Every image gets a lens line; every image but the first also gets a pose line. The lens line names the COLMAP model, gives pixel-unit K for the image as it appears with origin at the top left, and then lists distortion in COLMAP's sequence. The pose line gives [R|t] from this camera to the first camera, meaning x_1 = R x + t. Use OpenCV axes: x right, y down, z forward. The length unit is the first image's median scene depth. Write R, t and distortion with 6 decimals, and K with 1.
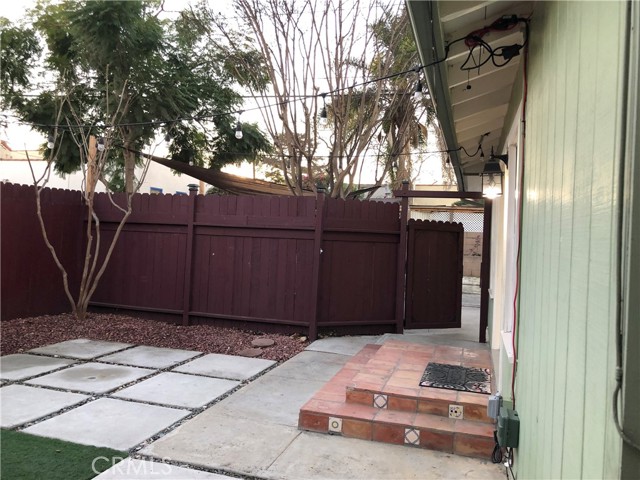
lens RADIAL K [[527.2, 0, 322.7], [0, 527.2, 232.0], [0, 0, 1]] dist [0.019690, -0.013695]
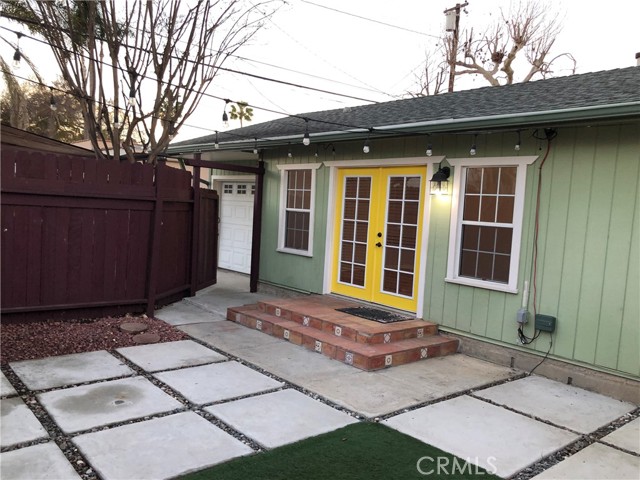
lens RADIAL K [[529.4, 0, 321.8], [0, 529.4, 247.7], [0, 0, 1]] dist [0.039936, -0.001904]
pose [[0.542221, -0.074363, 0.836939, -0.873799], [-0.041302, 0.992513, 0.114944, -0.055634], [-0.839220, -0.096893, 0.535090, 0.319226]]
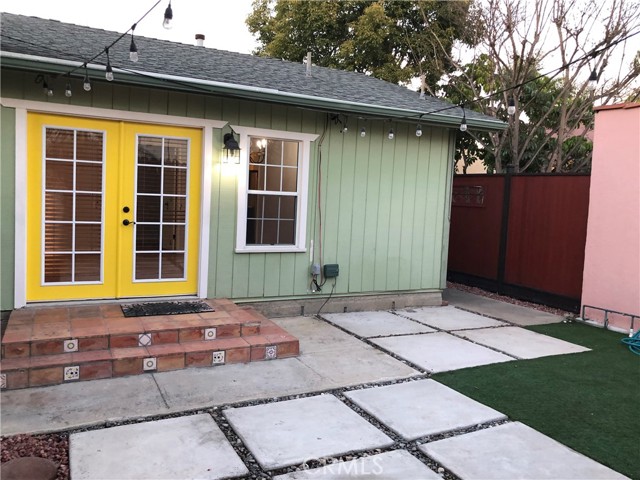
lens RADIAL K [[525.7, 0, 330.7], [0, 525.7, 239.3], [0, 0, 1]] dist [0.012880, -0.004354]
pose [[-0.686344, -0.136986, 0.714259, -0.697789], [-0.080054, 0.990363, 0.113014, -0.031766], [-0.722857, 0.020387, -0.690697, 1.330279]]
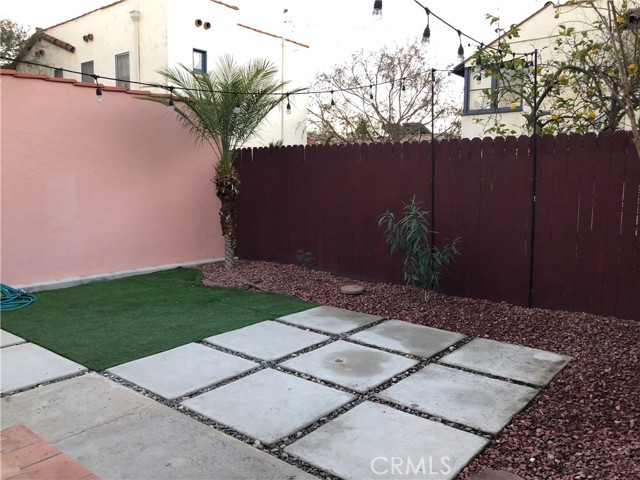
lens RADIAL K [[529.9, 0, 320.0], [0, 529.9, 240.0], [0, 0, 1]] dist [0.009194, -0.001247]
pose [[-0.389489, 0.057815, -0.919215, 0.335485], [-0.019433, 0.997290, 0.070960, 0.018453], [0.920826, 0.045501, -0.387310, 1.223866]]
